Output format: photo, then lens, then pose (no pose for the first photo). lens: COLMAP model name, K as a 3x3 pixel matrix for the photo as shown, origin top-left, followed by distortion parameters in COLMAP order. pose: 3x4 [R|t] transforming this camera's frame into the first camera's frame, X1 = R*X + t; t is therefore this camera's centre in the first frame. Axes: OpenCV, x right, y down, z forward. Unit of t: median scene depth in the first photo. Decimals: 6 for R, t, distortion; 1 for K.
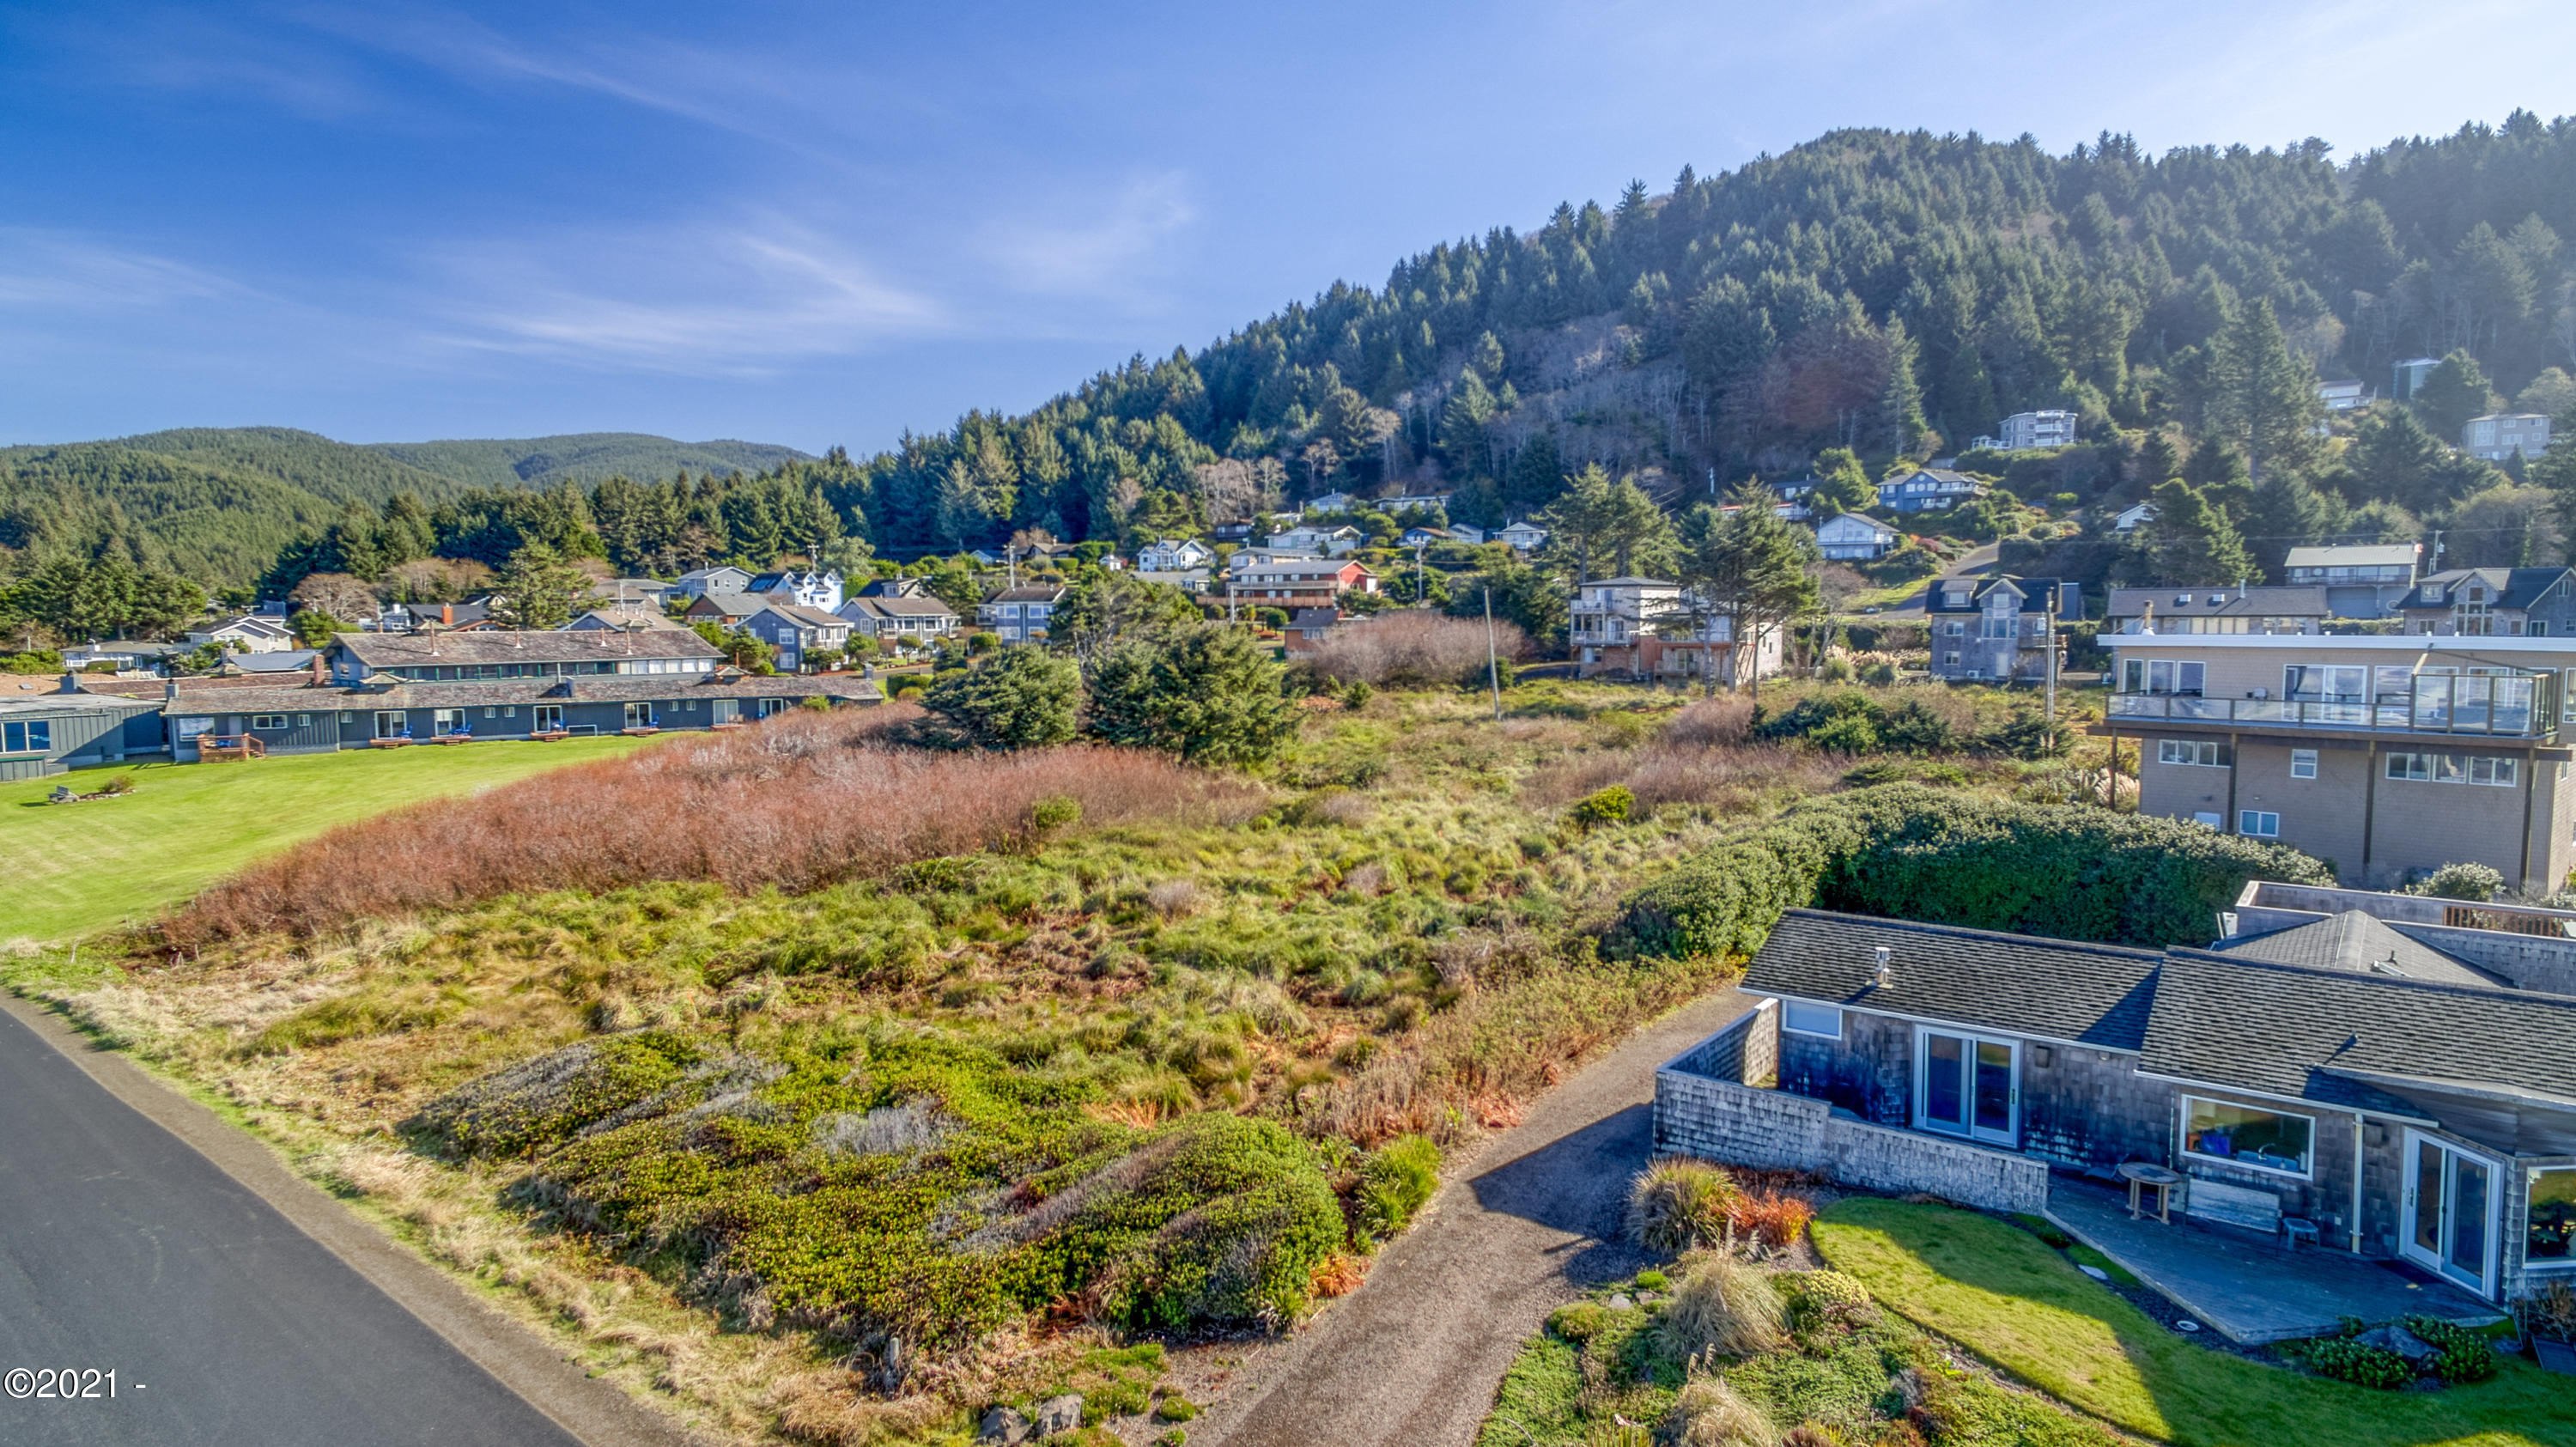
lens RADIAL K [[1493.4, 0, 1303.3], [0, 1493.4, 661.5], [0, 0, 1]] dist [0.020090, 0.000919]
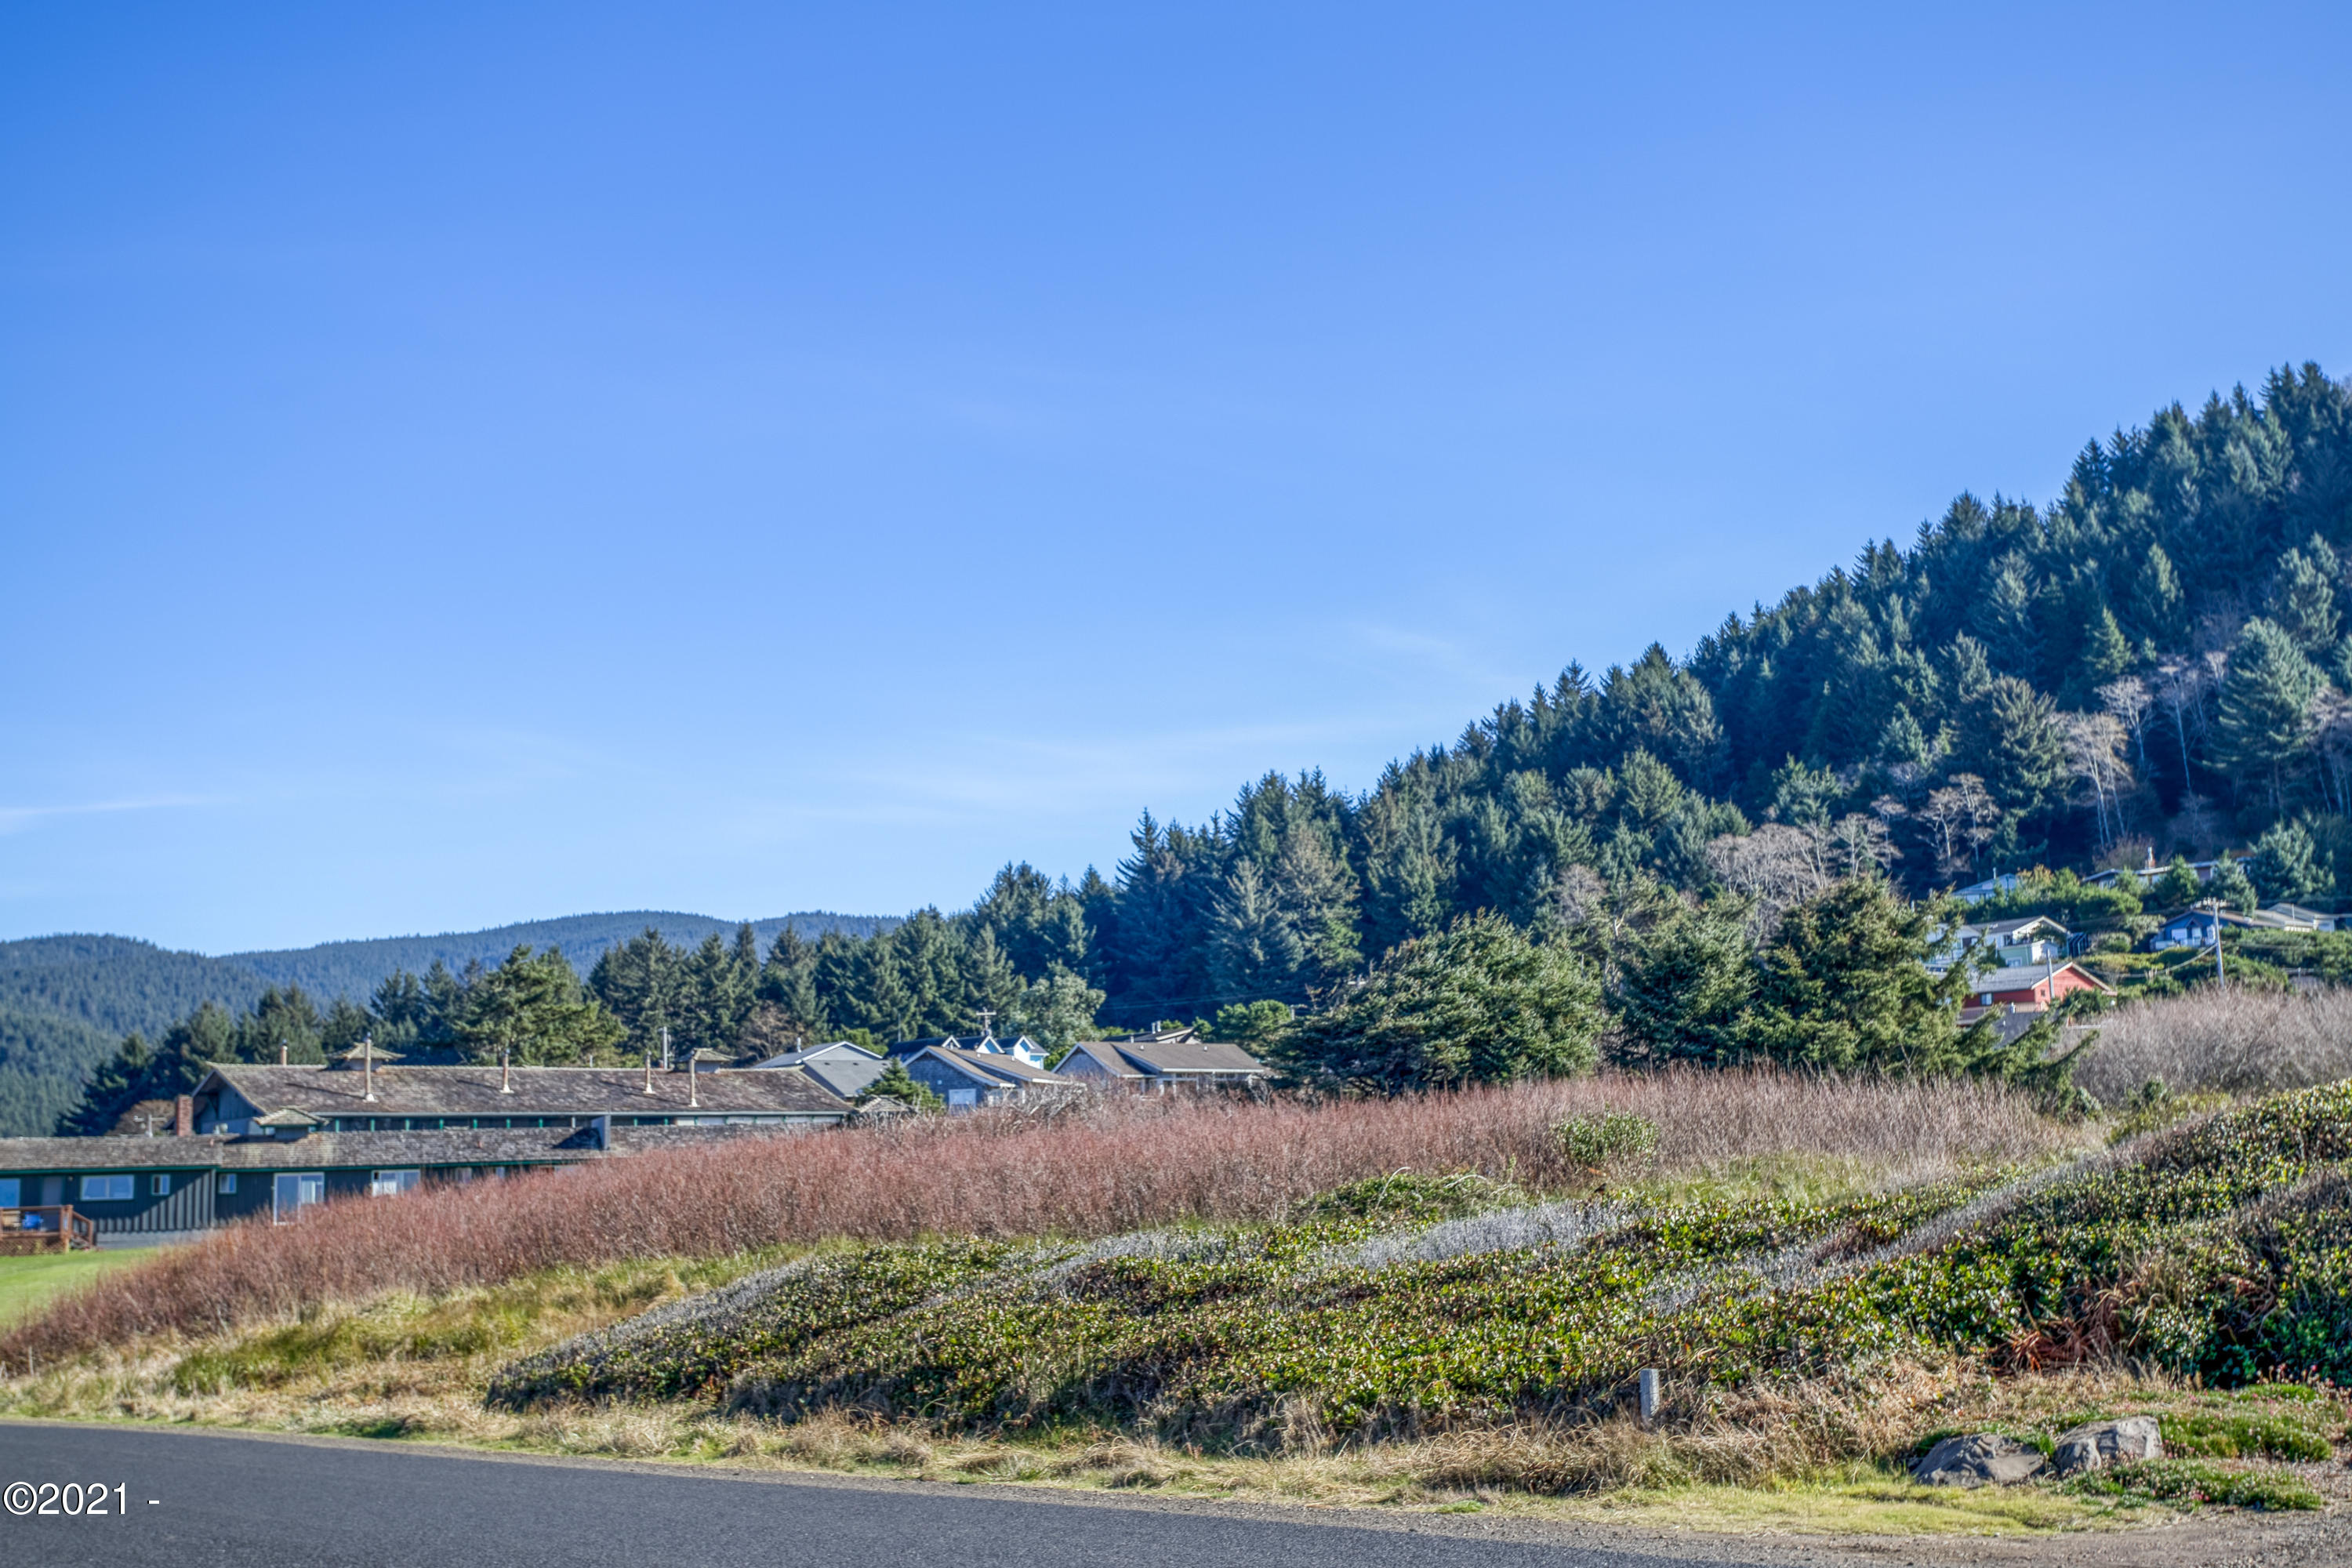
lens RADIAL K [[2906.3, 0, 1177.6], [0, 2906.3, 694.0], [0, 0, 1]] dist [-0.006718, 0.068979]
pose [[0.973599, -0.057293, -0.220958, -0.026928], [0.002050, 0.970145, -0.242518, 0.060023], [0.228256, 0.235662, 0.944649, 0.017927]]
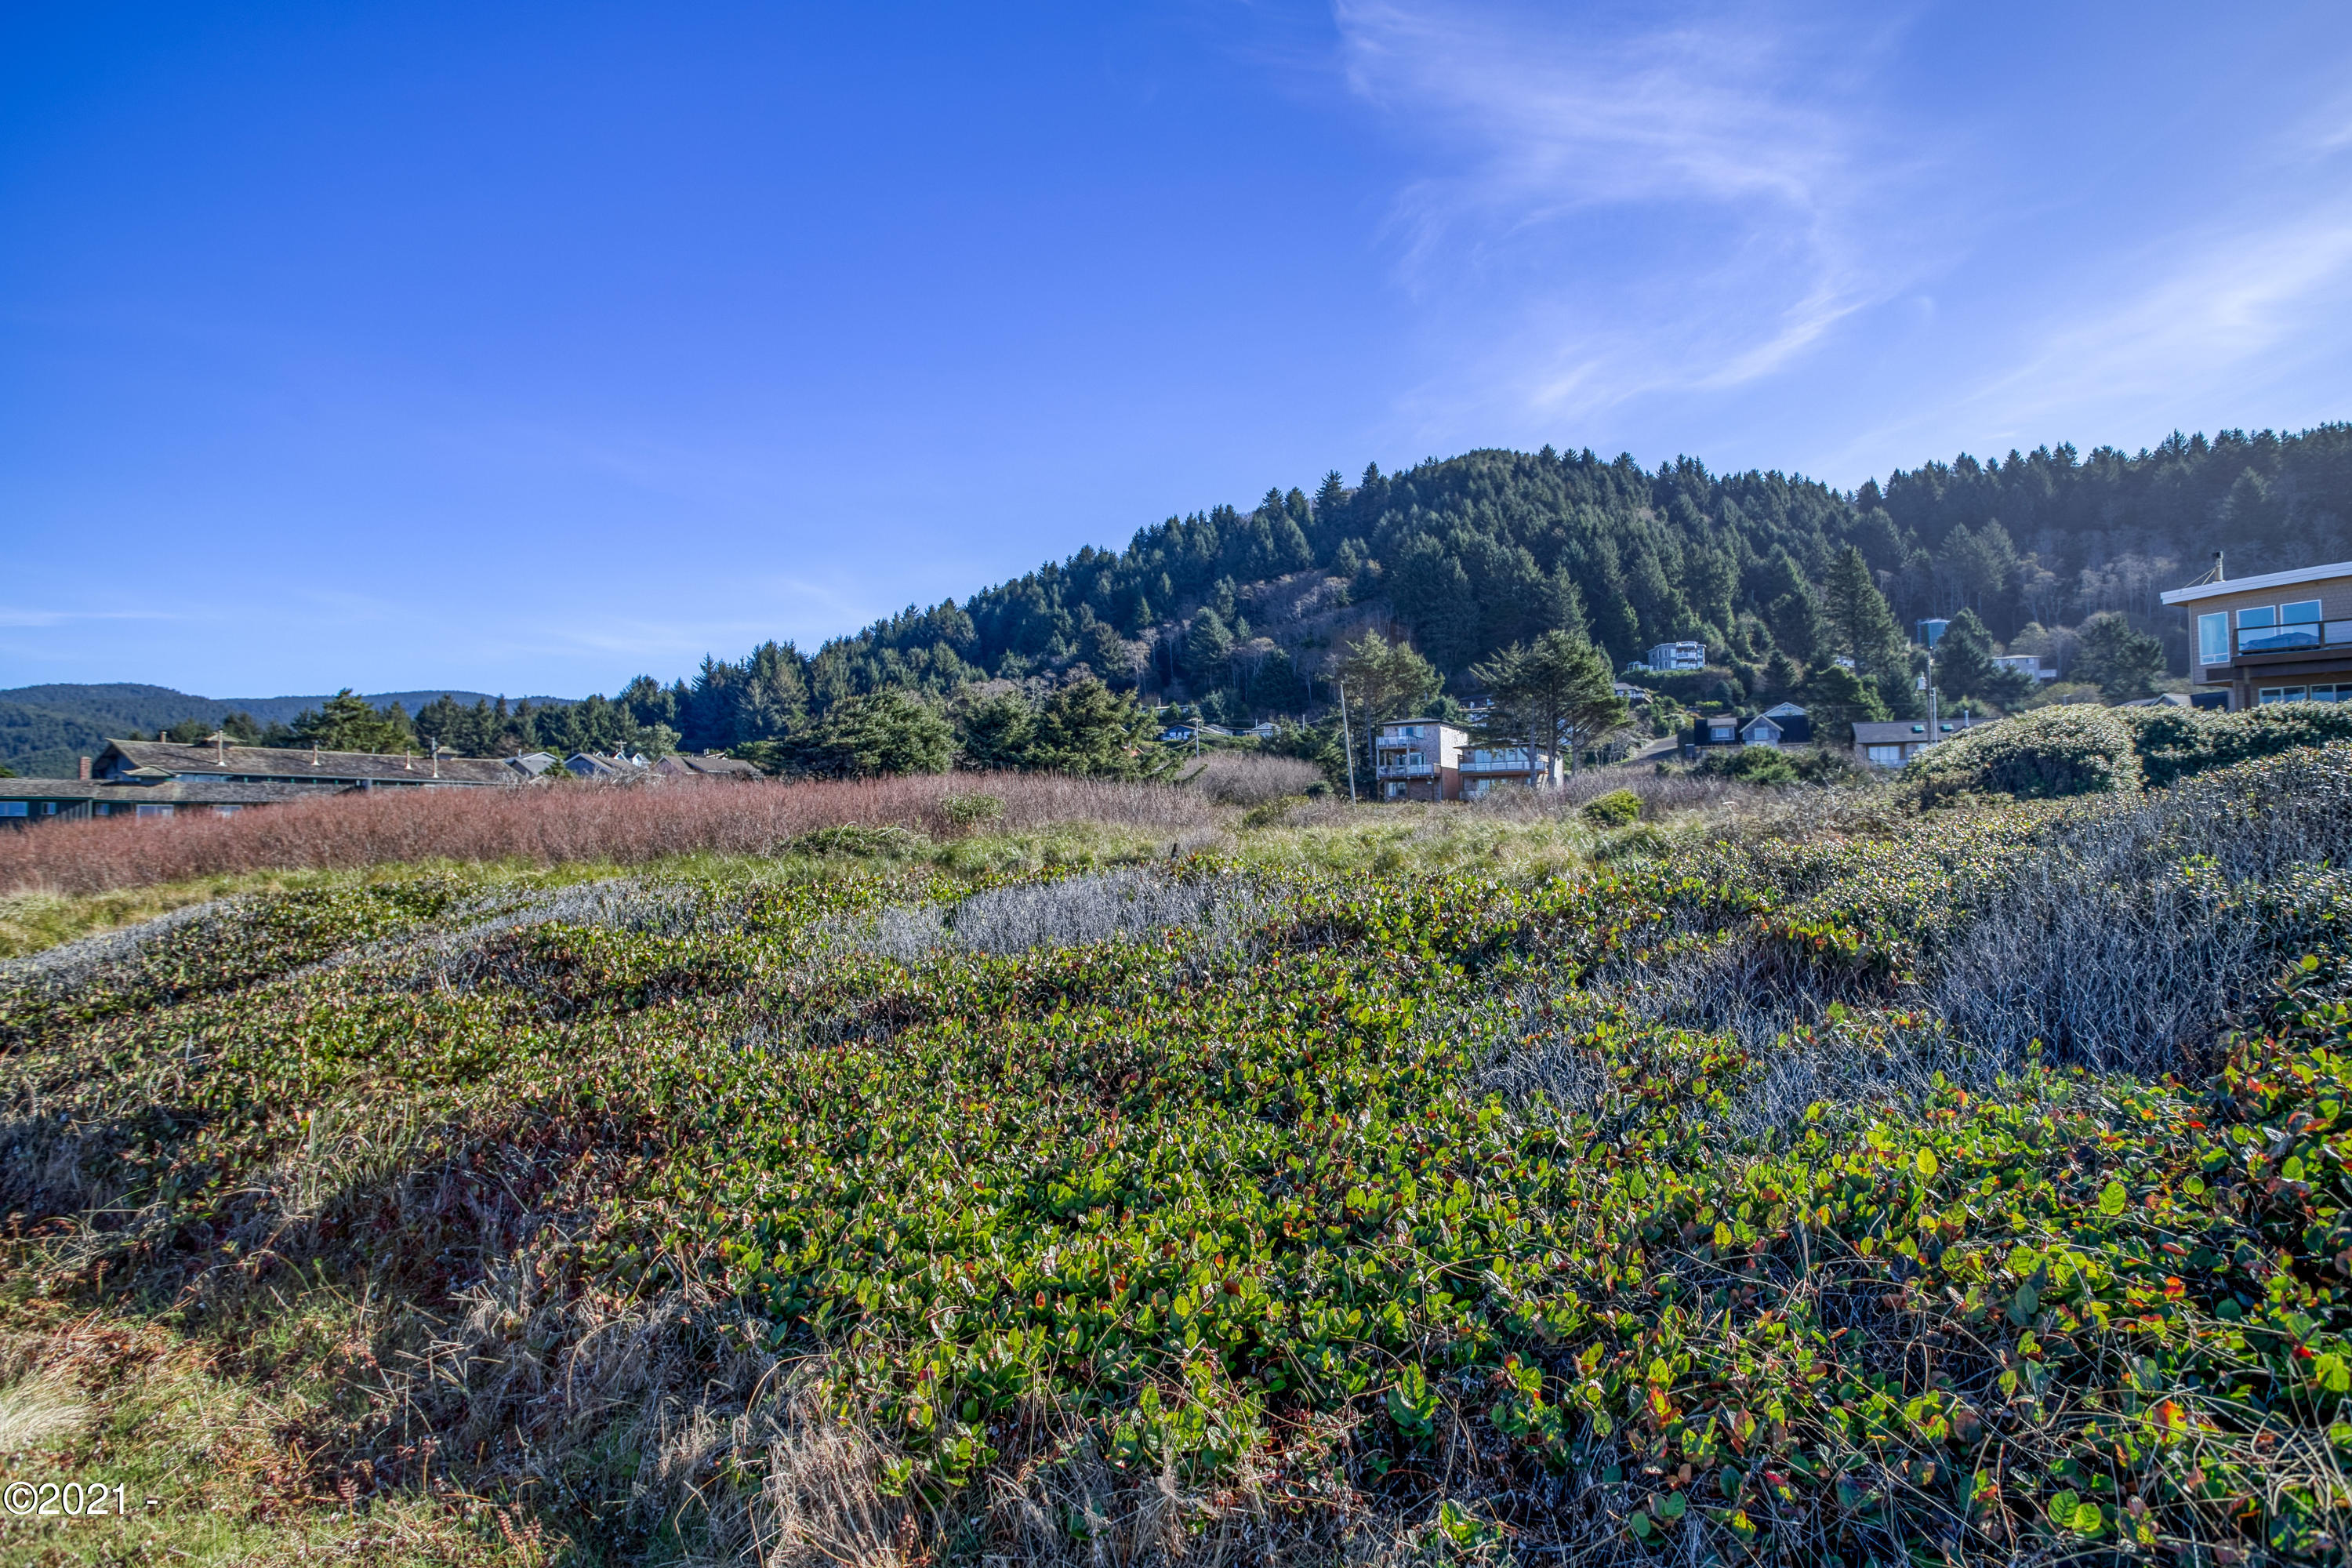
lens RADIAL K [[1163.6, 0, 1149.4], [0, 1163.6, 790.3], [0, 0, 1]] dist [-0.059194, 0.036212]
pose [[0.991984, 0.012971, 0.125694, -0.047539], [0.001415, 0.993516, -0.113686, 0.051555], [-0.126354, 0.112953, 0.985534, 0.120728]]
